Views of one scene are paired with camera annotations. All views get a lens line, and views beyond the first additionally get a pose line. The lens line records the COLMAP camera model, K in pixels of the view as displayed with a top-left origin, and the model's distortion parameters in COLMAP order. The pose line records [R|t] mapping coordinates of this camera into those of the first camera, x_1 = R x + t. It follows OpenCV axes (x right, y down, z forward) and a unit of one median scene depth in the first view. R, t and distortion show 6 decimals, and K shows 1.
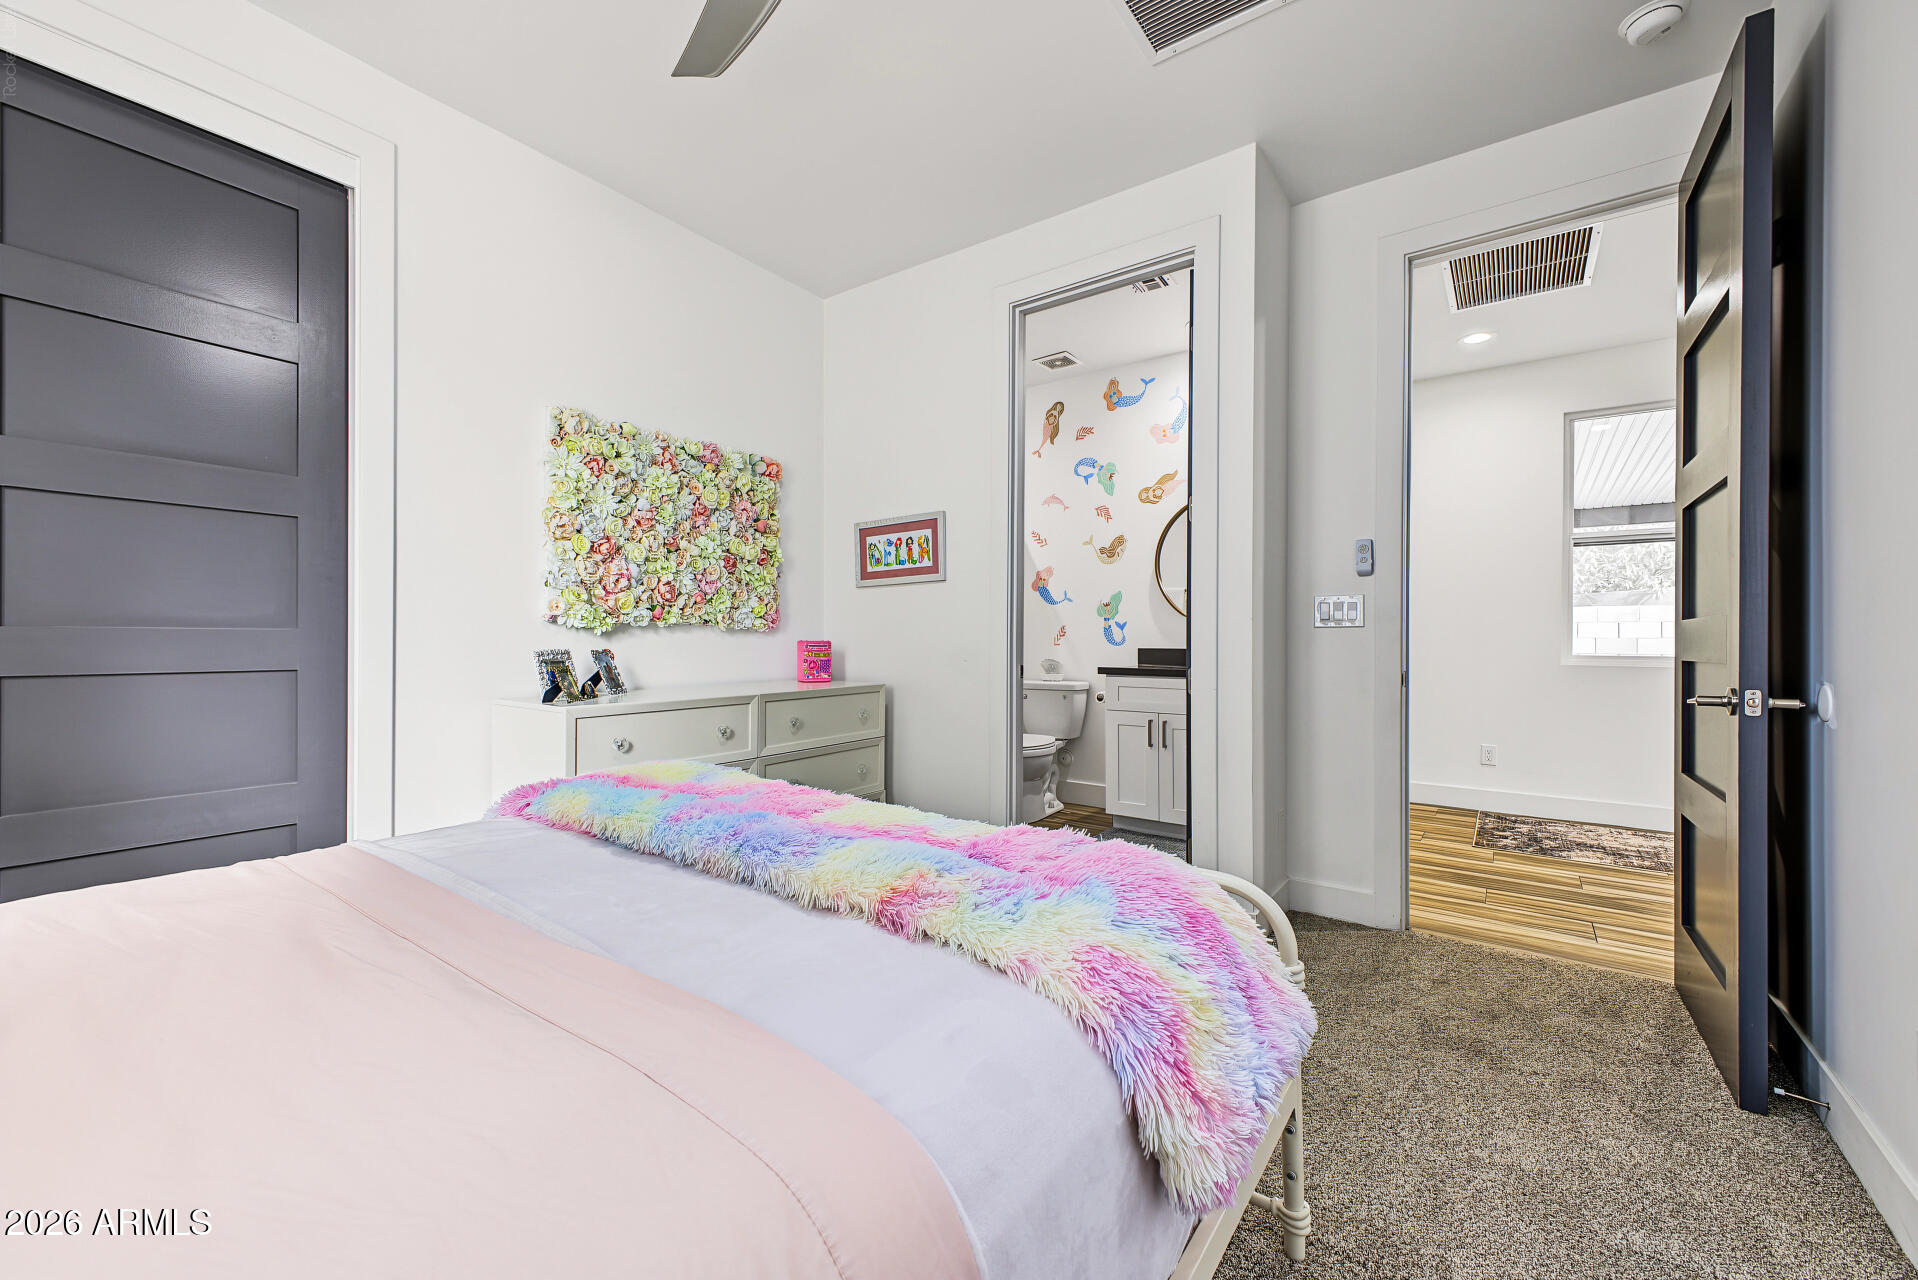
lens RADIAL K [[758.4, 0, 955.8], [0, 758.4, 638.3], [0, 0, 1]] dist [0.020209, -0.005112]
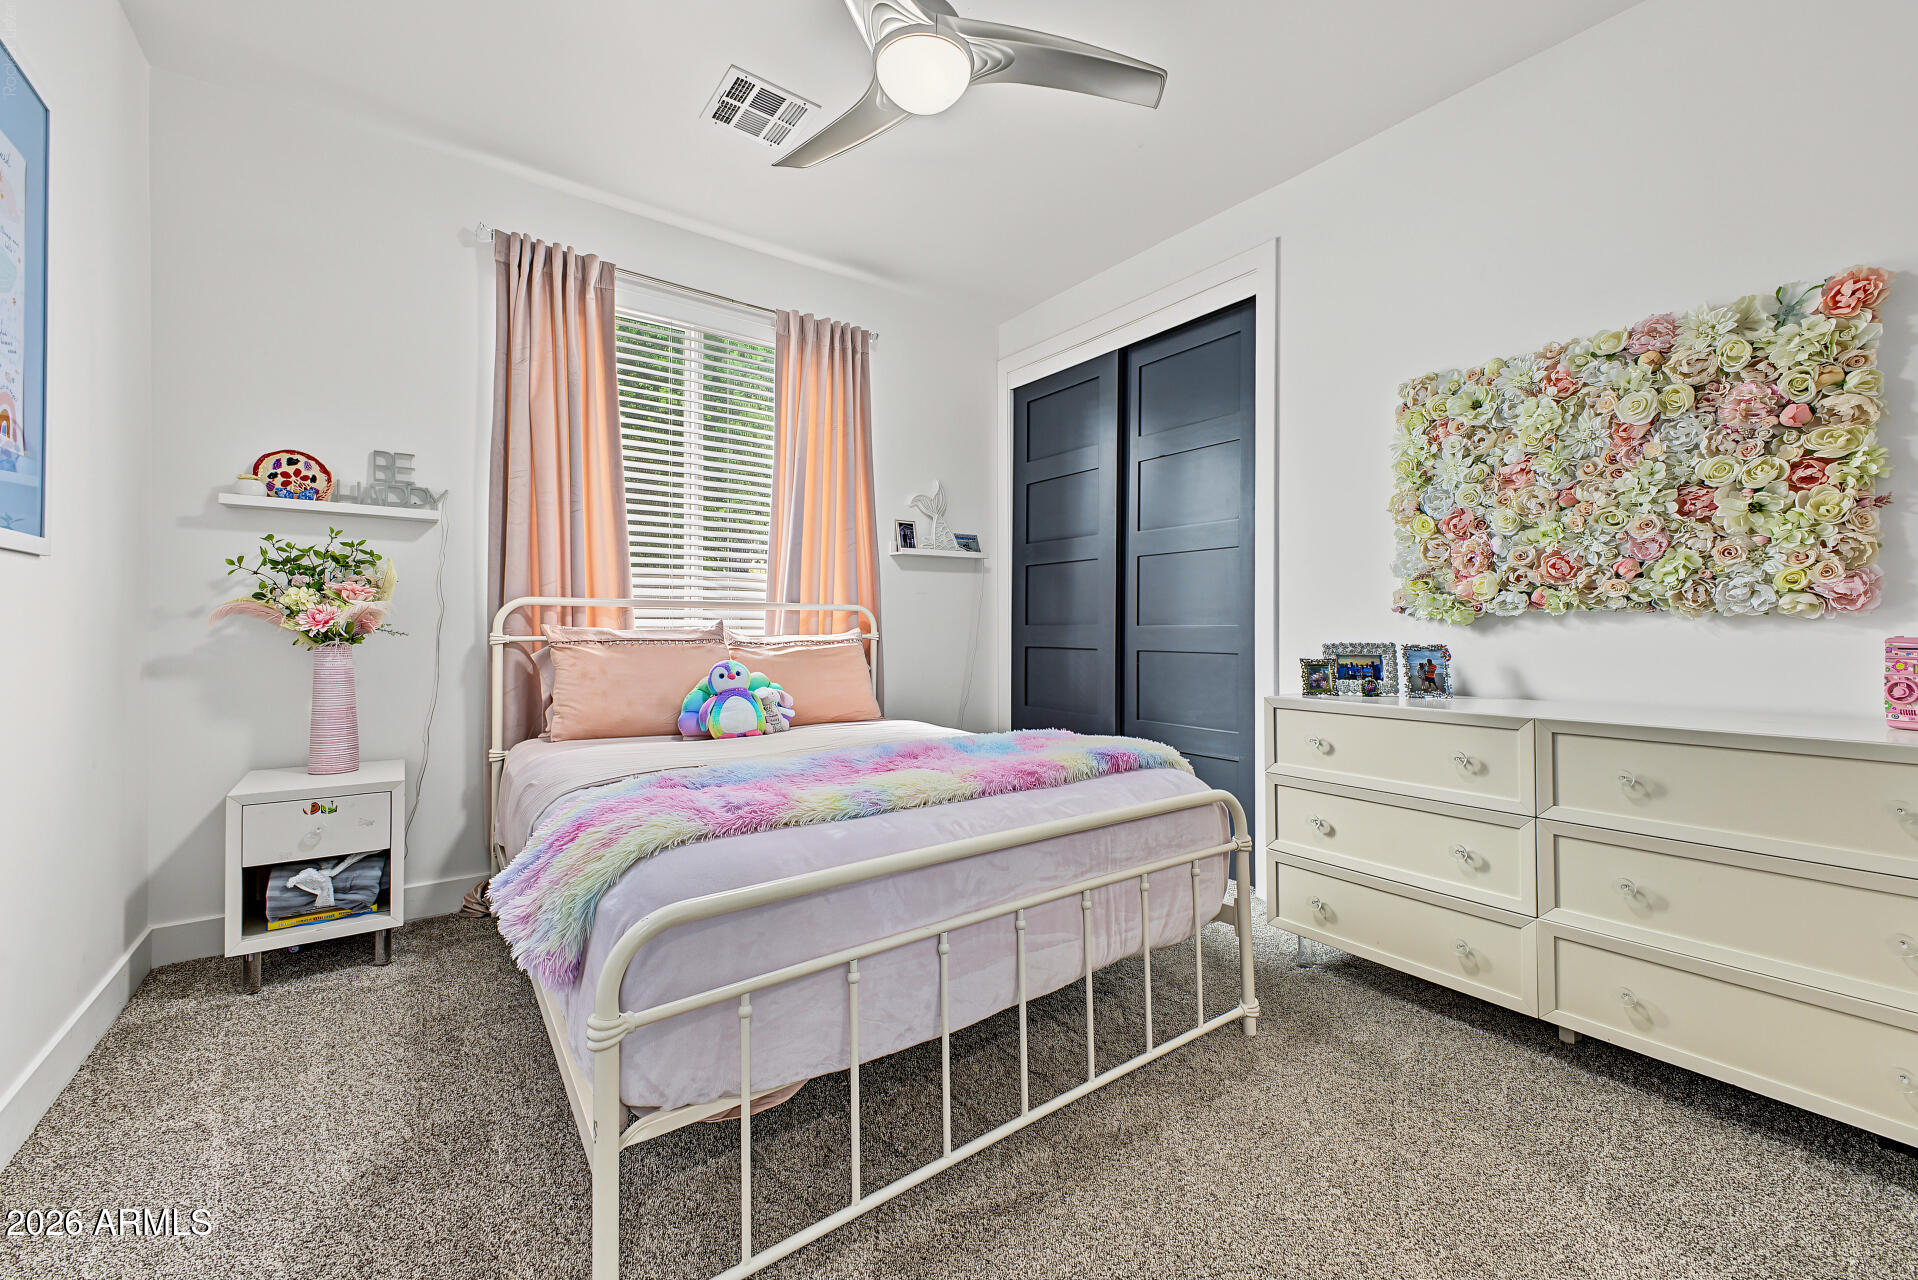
lens RADIAL K [[758.4, 0, 956.6], [0, 758.4, 628.6], [0, 0, 1]] dist [0.020209, -0.005112]
pose [[-0.307366, -0.002224, -0.951589, 0.485640], [0.000797, 0.999996, -0.002595, -0.001189], [0.951591, -0.001556, -0.307363, 0.695445]]
